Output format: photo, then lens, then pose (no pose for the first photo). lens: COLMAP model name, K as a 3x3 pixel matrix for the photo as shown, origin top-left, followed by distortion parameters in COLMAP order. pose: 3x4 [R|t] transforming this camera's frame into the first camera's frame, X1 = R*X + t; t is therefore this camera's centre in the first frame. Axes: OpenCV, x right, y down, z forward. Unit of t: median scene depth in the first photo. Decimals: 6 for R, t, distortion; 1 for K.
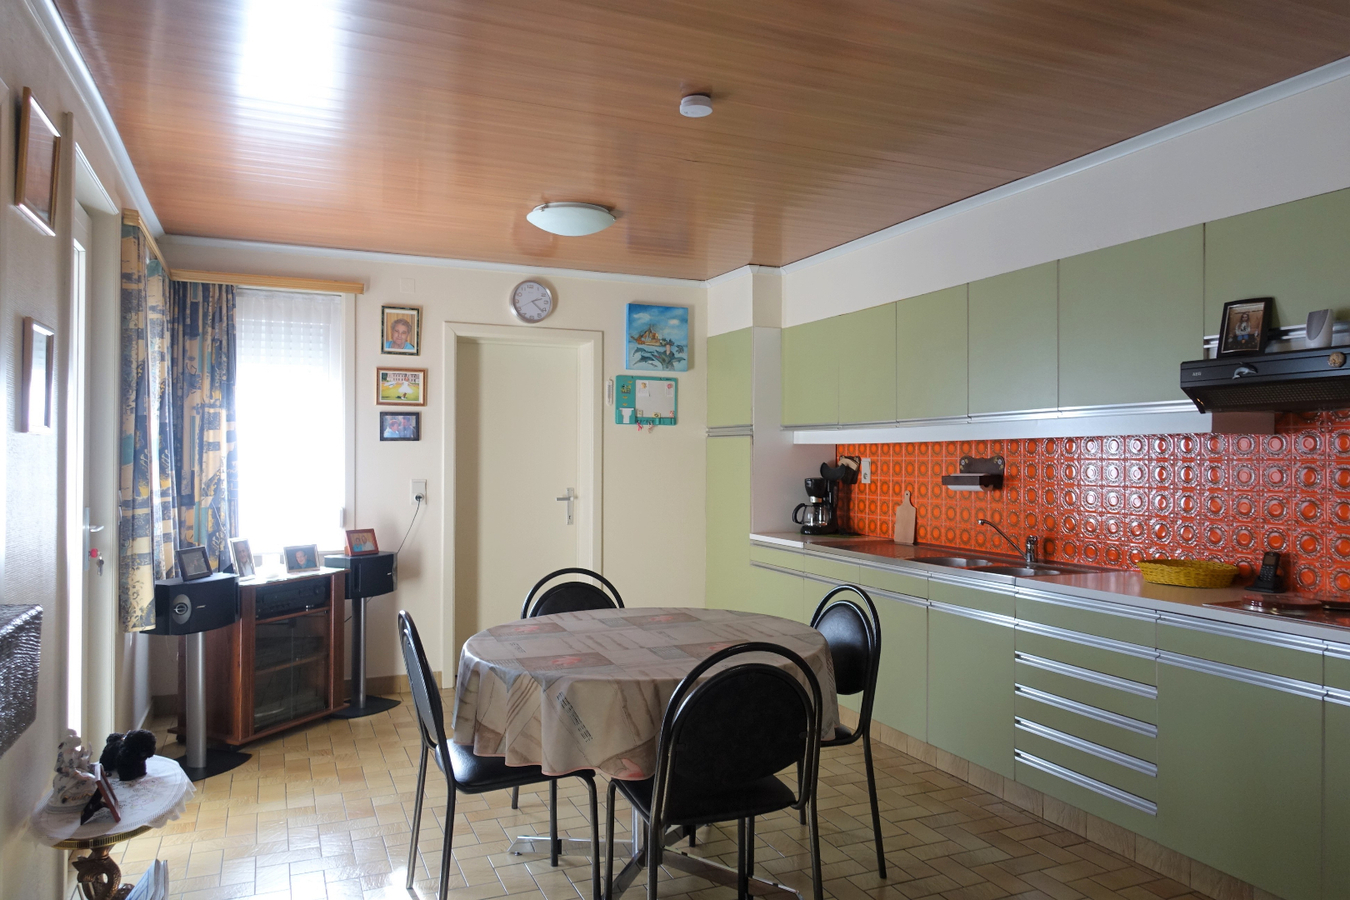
lens RADIAL K [[927.4, 0, 676.1], [0, 927.4, 448.4], [0, 0, 1]] dist [-0.006553, -0.000994]
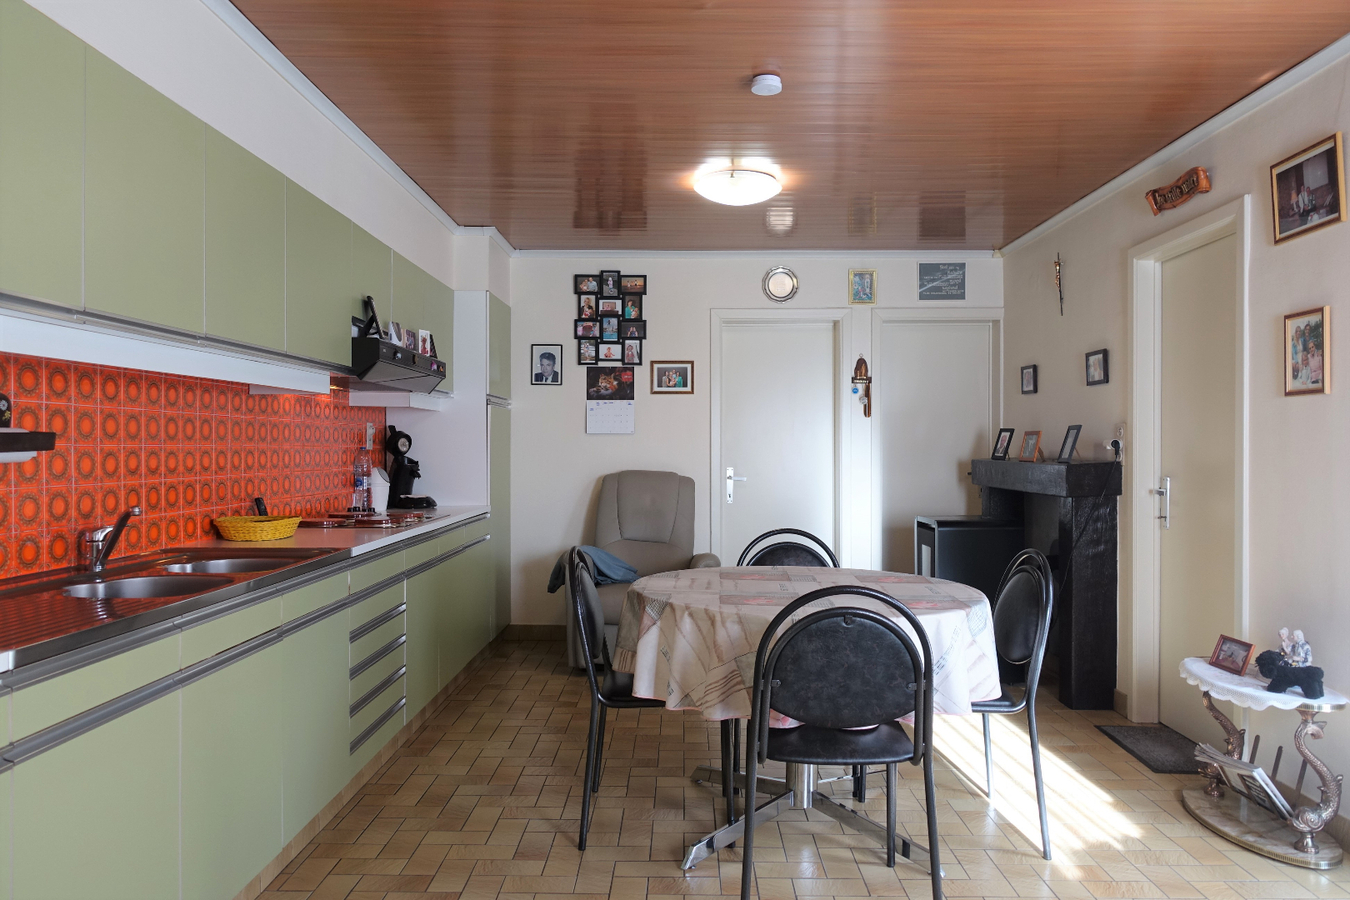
lens RADIAL K [[927.4, 0, 673.1], [0, 927.4, 448.3], [0, 0, 1]] dist [-0.006553, -0.000994]
pose [[-0.909984, -0.003066, 0.414632, -0.211221], [-0.008568, 0.999898, -0.011409, 0.038922], [-0.414555, -0.013935, -0.909918, 1.253692]]
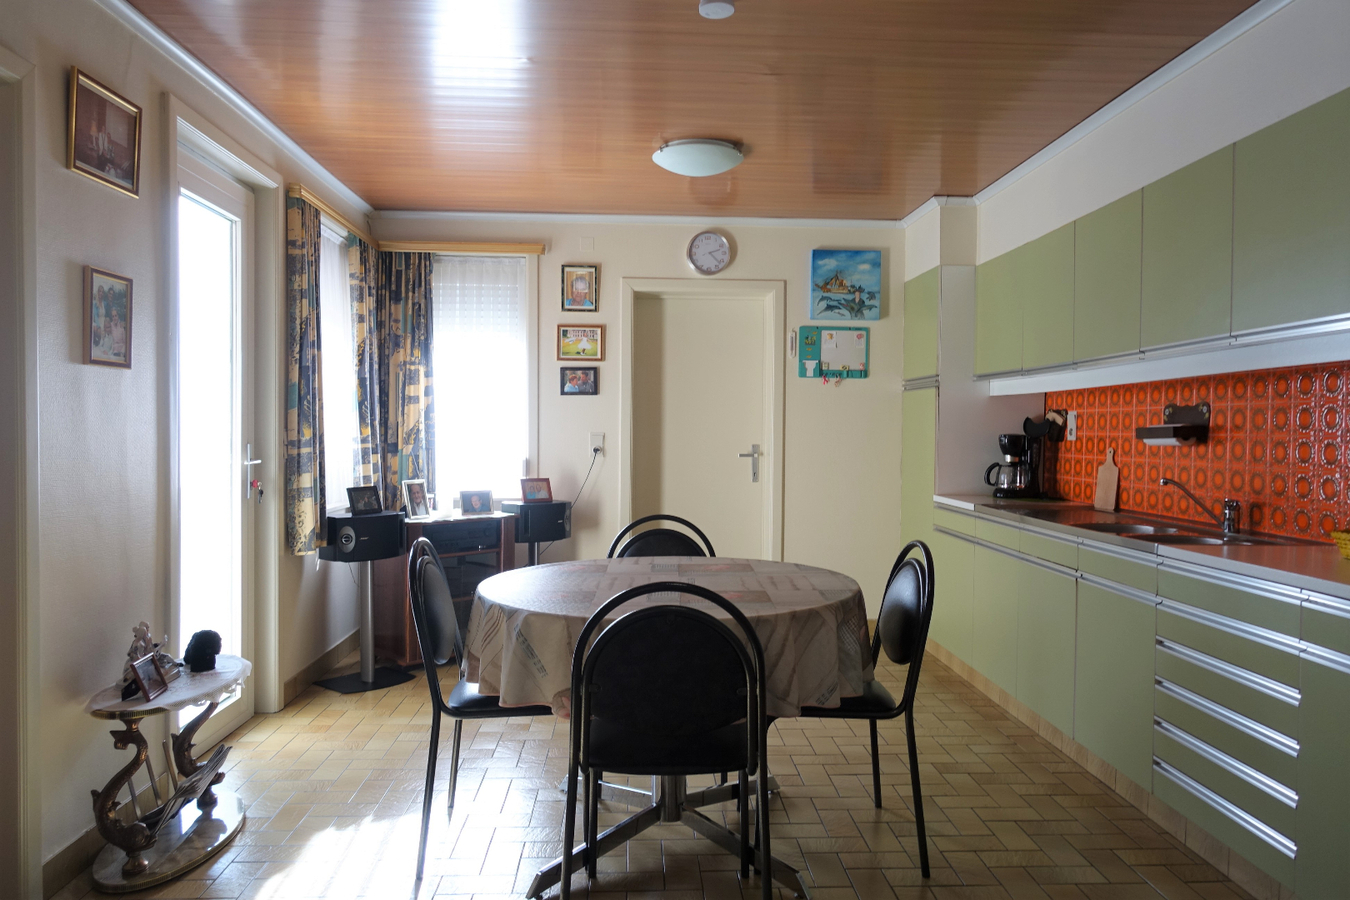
lens RADIAL K [[927.4, 0, 674.4], [0, 927.4, 449.1], [0, 0, 1]] dist [-0.006553, -0.000994]
pose [[0.934490, 0.011688, -0.355799, 0.187614], [-0.001739, 0.999599, 0.028267, 0.025012], [0.355986, -0.025796, 0.934135, 0.073927]]
